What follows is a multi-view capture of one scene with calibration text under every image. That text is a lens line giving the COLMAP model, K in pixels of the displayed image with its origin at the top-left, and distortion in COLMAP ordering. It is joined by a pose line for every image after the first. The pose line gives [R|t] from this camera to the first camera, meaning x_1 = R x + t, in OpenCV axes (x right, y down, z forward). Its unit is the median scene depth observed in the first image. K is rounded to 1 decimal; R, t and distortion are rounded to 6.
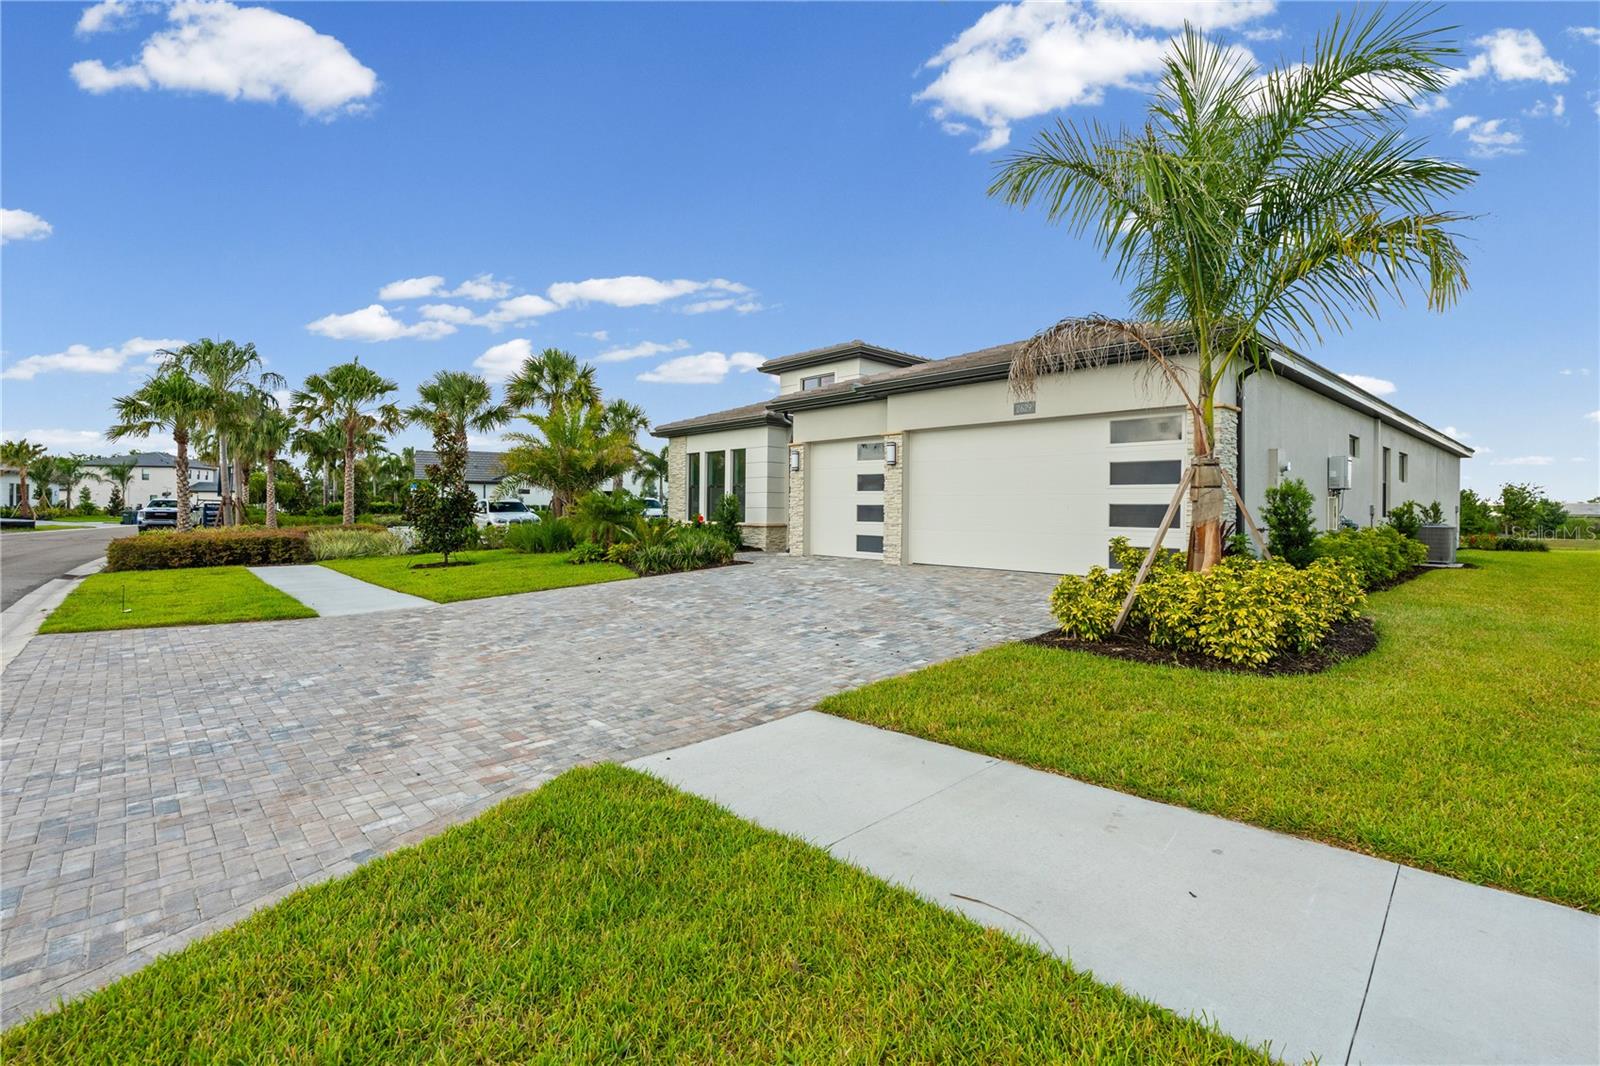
lens RADIAL K [[687.4, 0, 800.6], [0, 687.4, 509.3], [0, 0, 1]] dist [0.000681, 0.000048]
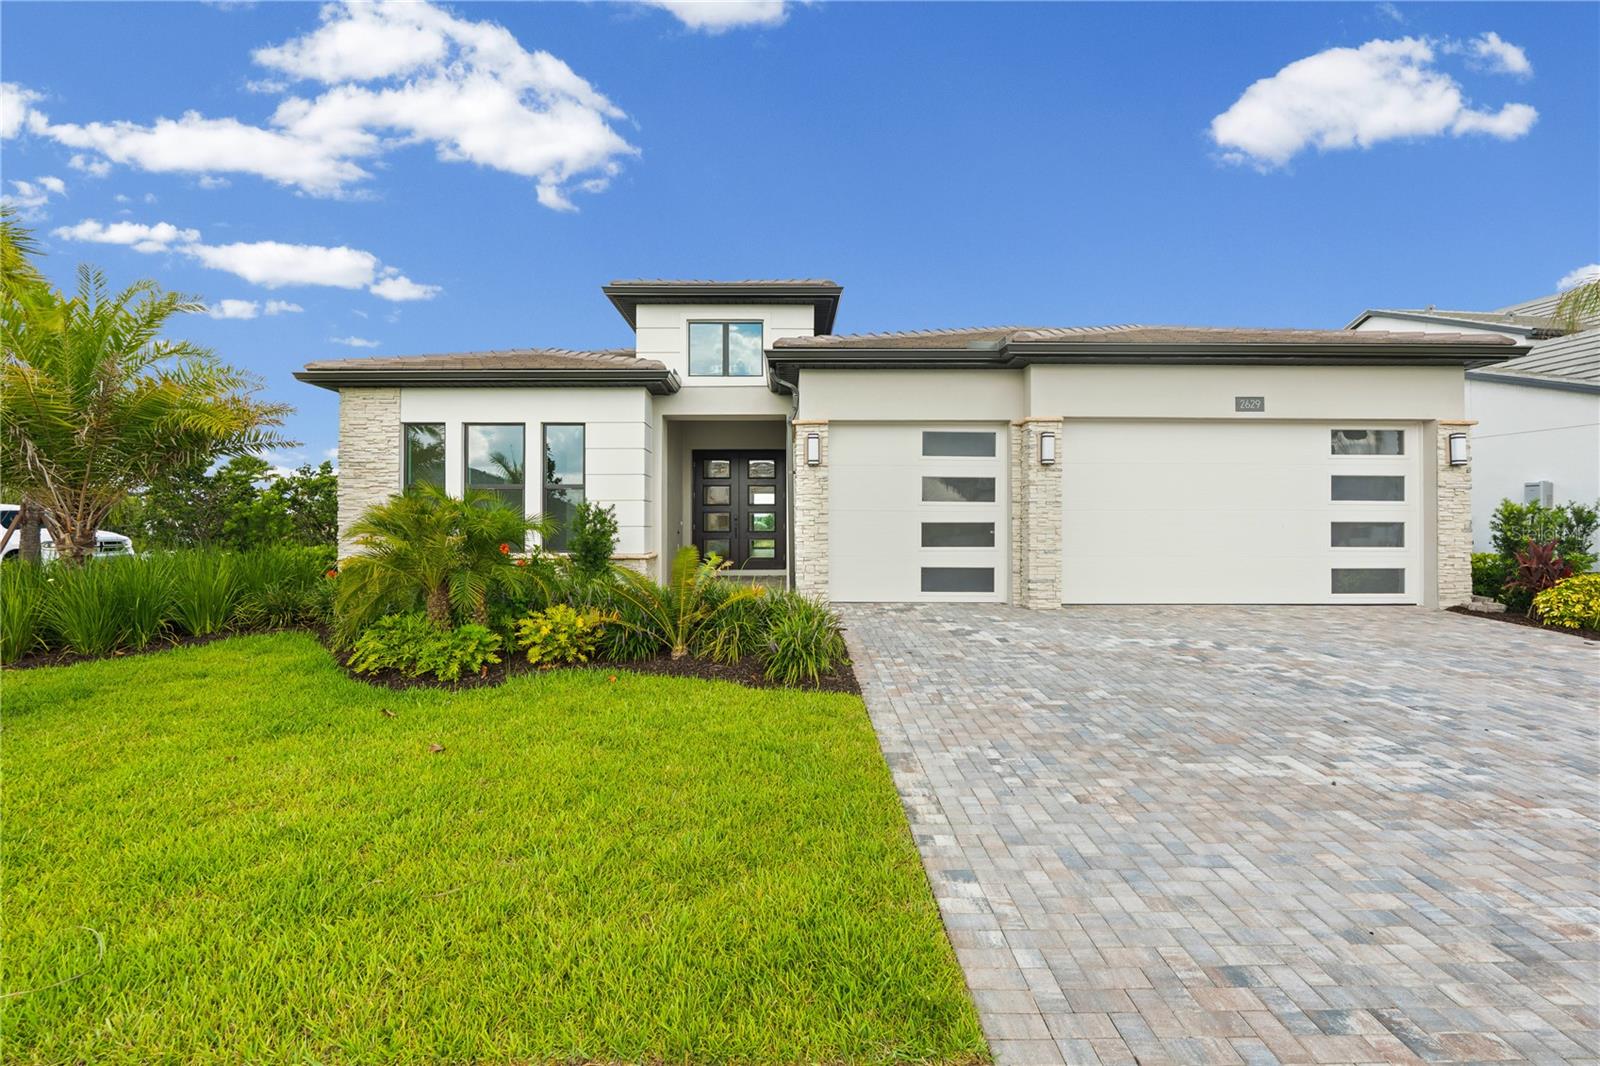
lens RADIAL K [[709.2, 0, 800.0], [0, 709.2, 533.0], [0, 0, 1]] dist [-0.004646, -0.000517]
pose [[0.687569, -0.011053, 0.726035, -0.530907], [0.004559, 0.999930, 0.010906, -0.004319], [-0.726105, -0.004188, 0.687571, 0.653946]]
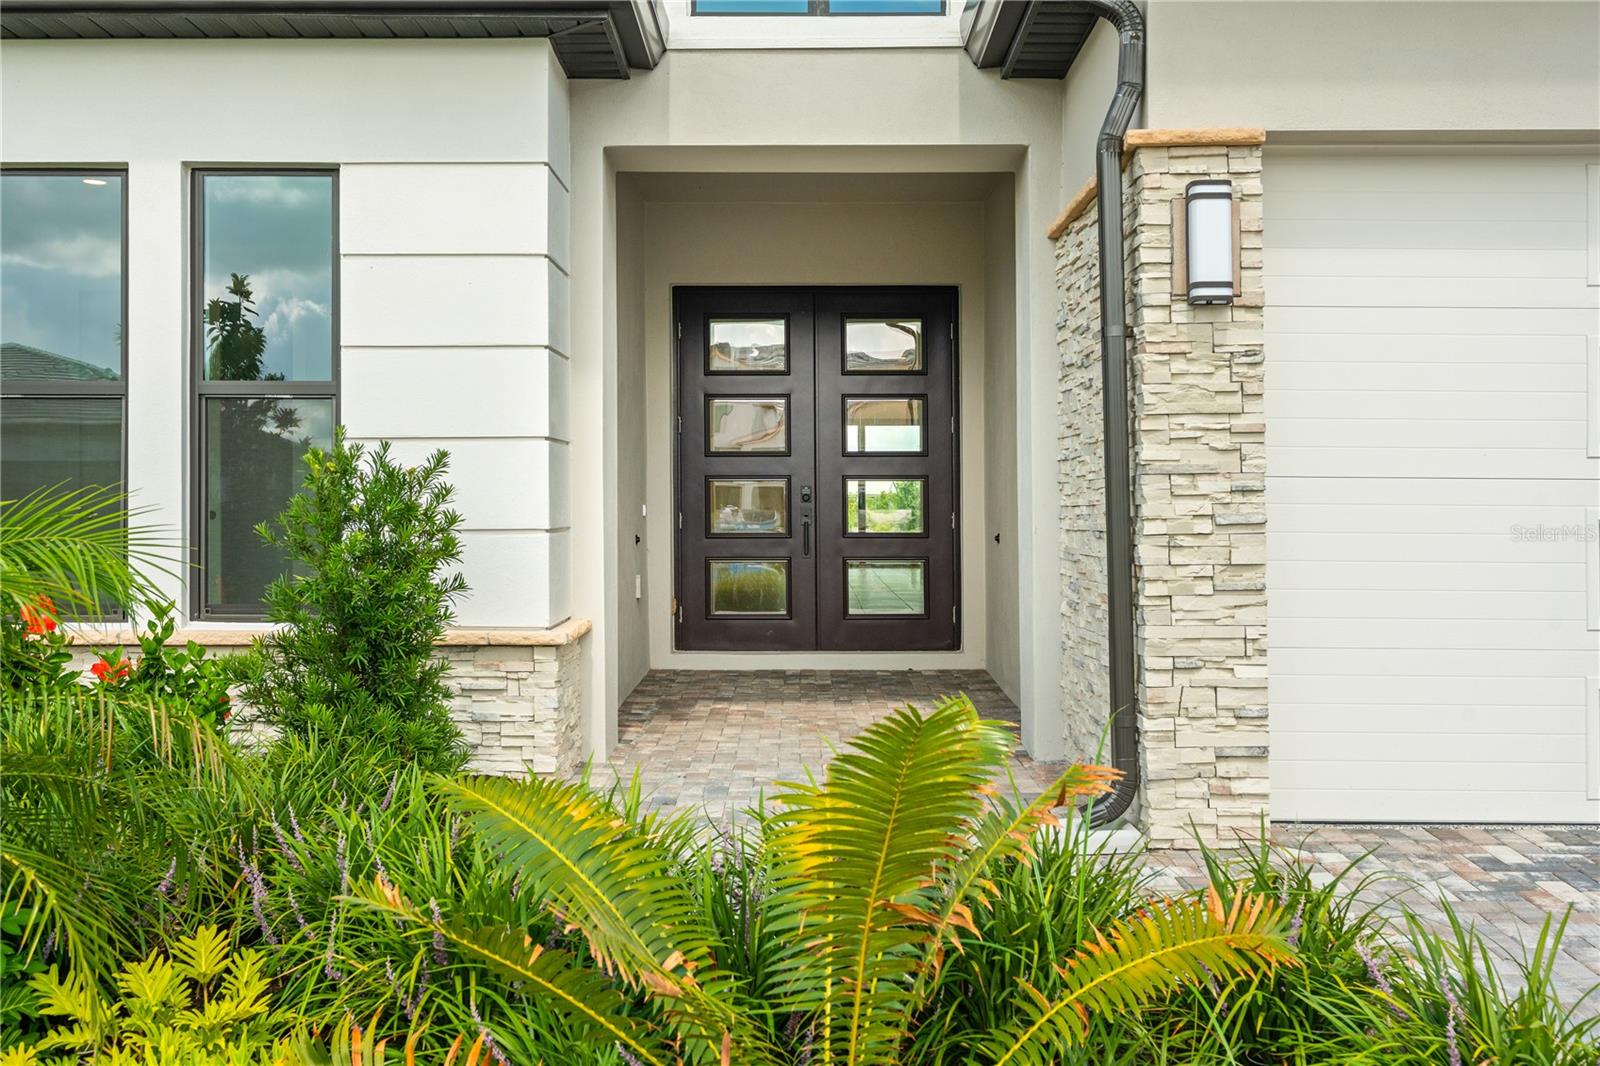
lens RADIAL K [[1603.3, 0, 800.0], [0, 1603.3, 533.0], [0, 0, 1]] dist [0.051104, -0.001885]
pose [[0.706376, -0.016181, 0.707652, -0.379129], [0.002070, 0.999782, 0.020794, -0.013438], [-0.707834, -0.013223, 0.706255, 0.909139]]
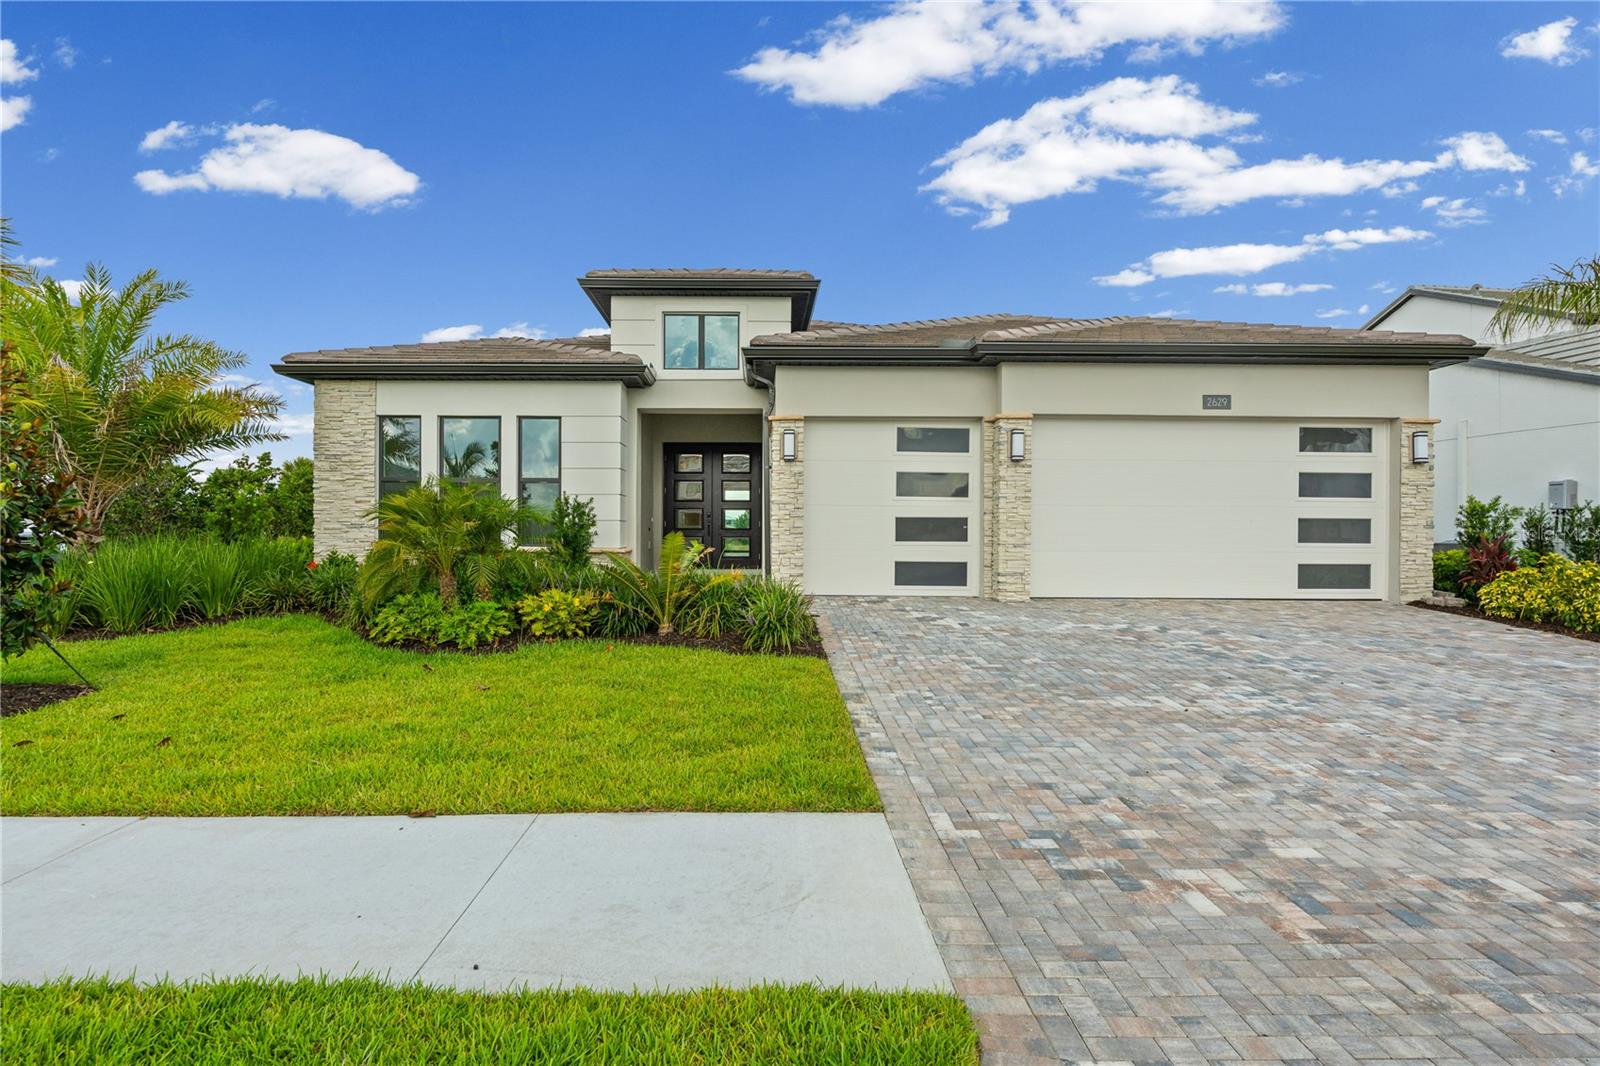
lens RADIAL K [[863.5, 0, 772.6], [0, 863.5, 542.1], [0, 0, 1]] dist [0.001423, 0.000392]
pose [[0.691459, -0.009065, 0.722359, -0.654971], [-0.000429, 0.999916, 0.012958, 0.007795], [-0.722416, -0.009270, 0.691397, 0.534441]]
